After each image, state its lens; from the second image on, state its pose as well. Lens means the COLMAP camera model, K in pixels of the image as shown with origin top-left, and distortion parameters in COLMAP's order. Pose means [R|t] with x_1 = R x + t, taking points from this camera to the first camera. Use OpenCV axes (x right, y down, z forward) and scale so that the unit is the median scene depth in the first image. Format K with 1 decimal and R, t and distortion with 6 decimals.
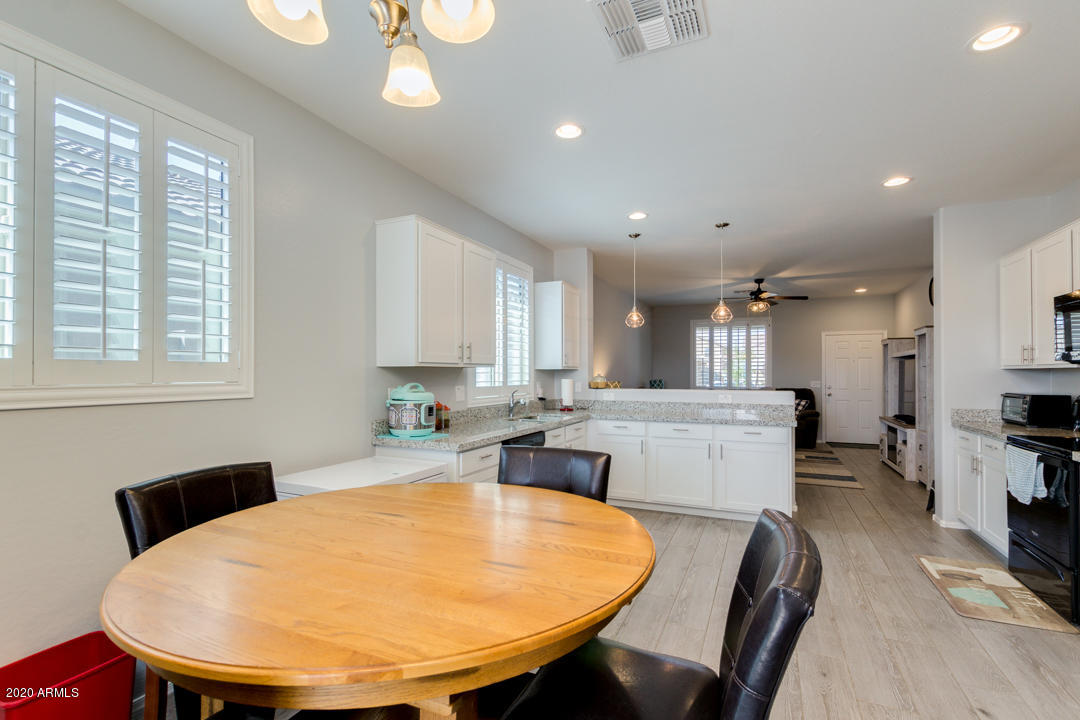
lens RADIAL K [[495.7, 0, 543.3], [0, 495.7, 366.6], [0, 0, 1]] dist [0.005608, 0.000681]
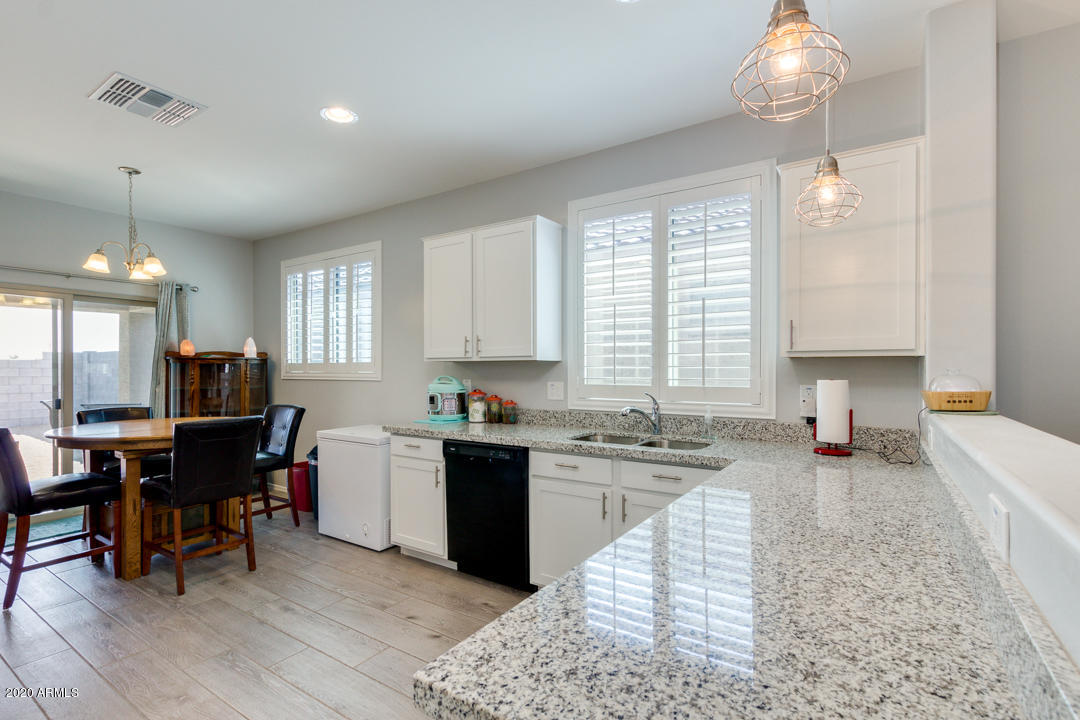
lens RADIAL K [[495.7, 0, 545.2], [0, 495.7, 367.2], [0, 0, 1]] dist [0.005608, 0.000681]
pose [[-0.153006, -0.009181, -0.988183, 0.782259], [0.013504, 0.999844, -0.011380, 0.026640], [0.988133, -0.015085, -0.152858, 1.281963]]
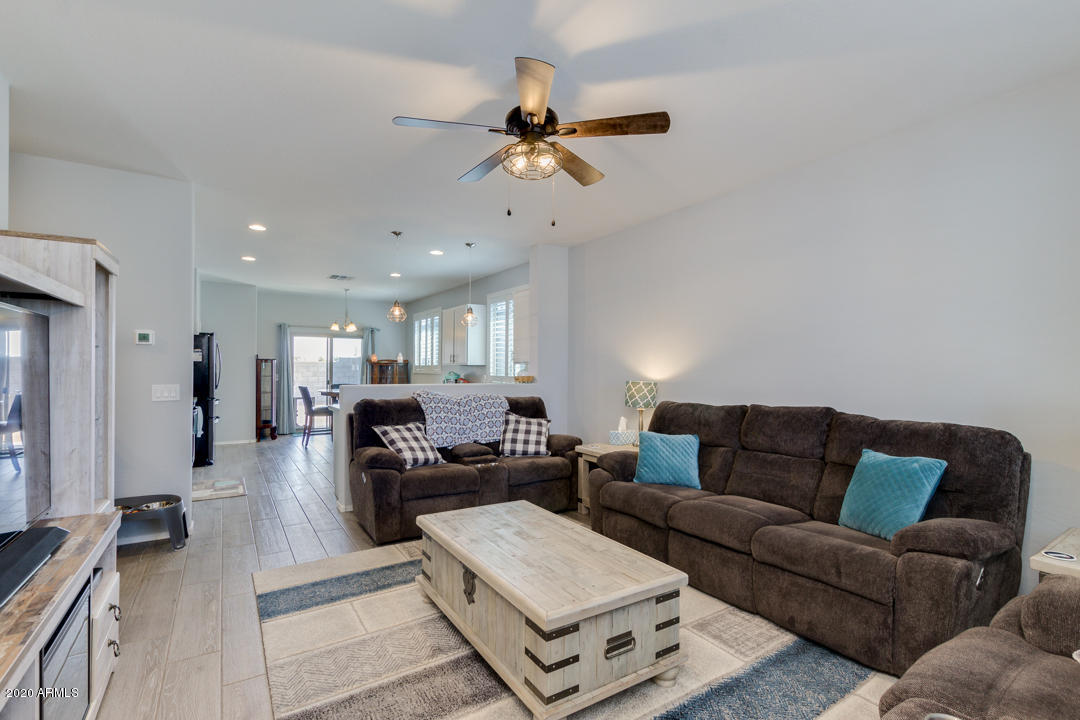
lens RADIAL K [[495.7, 0, 535.9], [0, 495.7, 366.6], [0, 0, 1]] dist [0.005608, 0.000681]
pose [[-0.548522, -0.004333, -0.836125, 1.498307], [0.009113, 0.999896, -0.011161, 0.035698], [0.836086, -0.013742, -0.548426, 2.499601]]
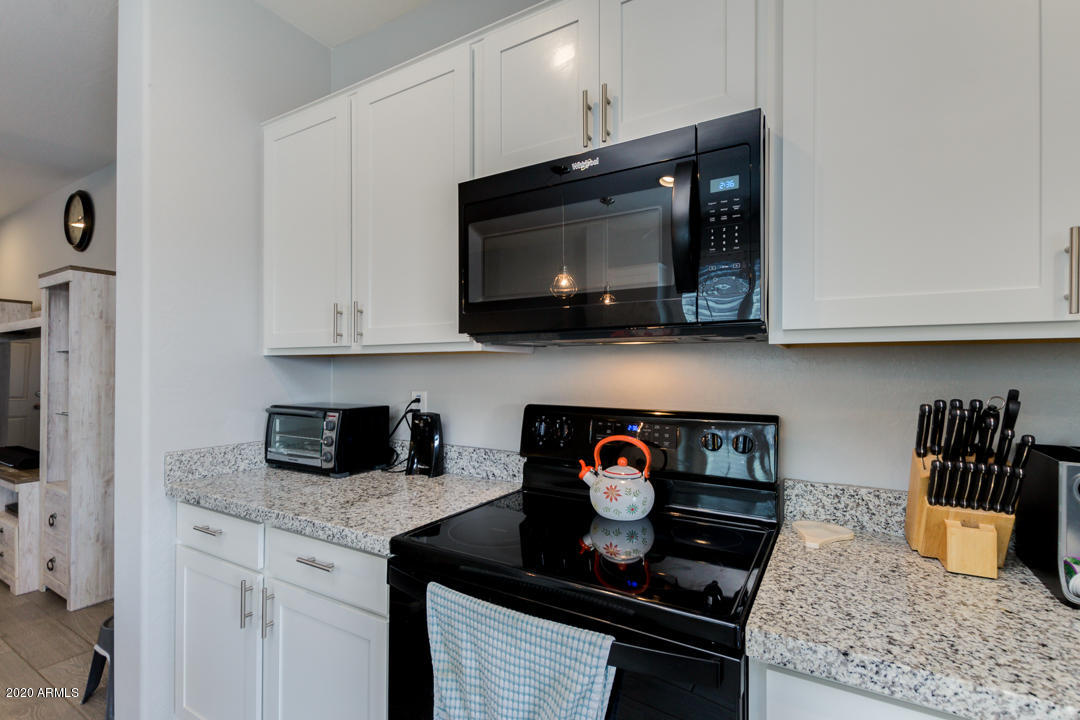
lens RADIAL K [[495.7, 0, 542.5], [0, 495.7, 365.9], [0, 0, 1]] dist [0.005608, 0.000681]
pose [[0.115886, 0.003098, 0.993258, 0.362311], [-0.012716, 0.999918, -0.001635, 0.009424], [-0.993181, -0.012441, 0.115916, 0.516065]]
